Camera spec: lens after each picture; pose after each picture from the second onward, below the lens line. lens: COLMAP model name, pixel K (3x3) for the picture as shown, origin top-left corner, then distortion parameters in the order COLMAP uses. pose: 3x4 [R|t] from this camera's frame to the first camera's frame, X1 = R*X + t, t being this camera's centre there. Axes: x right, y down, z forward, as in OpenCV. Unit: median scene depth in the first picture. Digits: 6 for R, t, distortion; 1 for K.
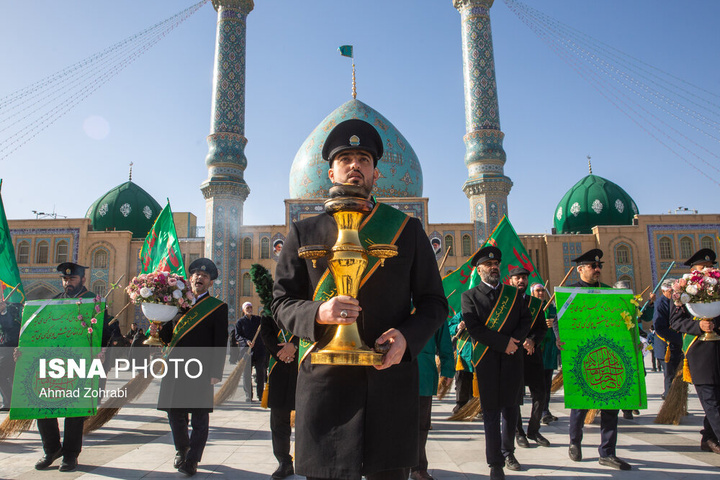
lens RADIAL K [[911.2, 0, 360.0], [0, 911.2, 240.0], [0, 0, 1]] dist [-0.387242, 1.745002]
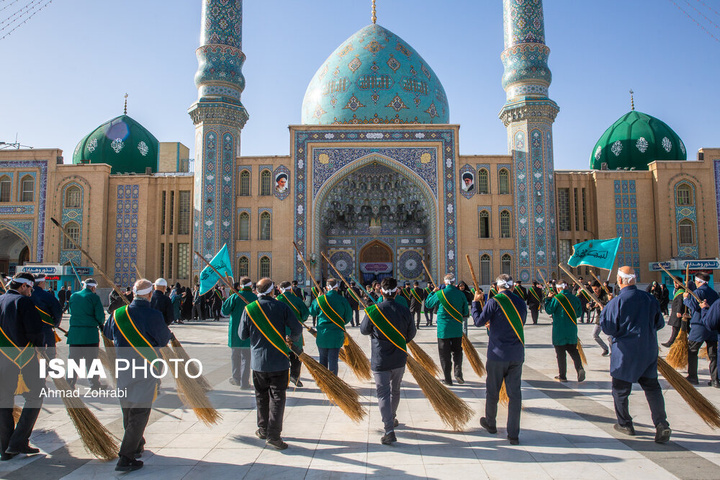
lens RADIAL K [[911.2, 0, 360.0], [0, 911.2, 240.0], [0, 0, 1]] dist [-0.387242, 1.745002]
pose [[0.999710, 0.002744, -0.023917, 0.002842], [-0.001361, 0.998335, 0.057674, 0.012550], [0.024035, -0.057625, 0.998049, 0.152418]]
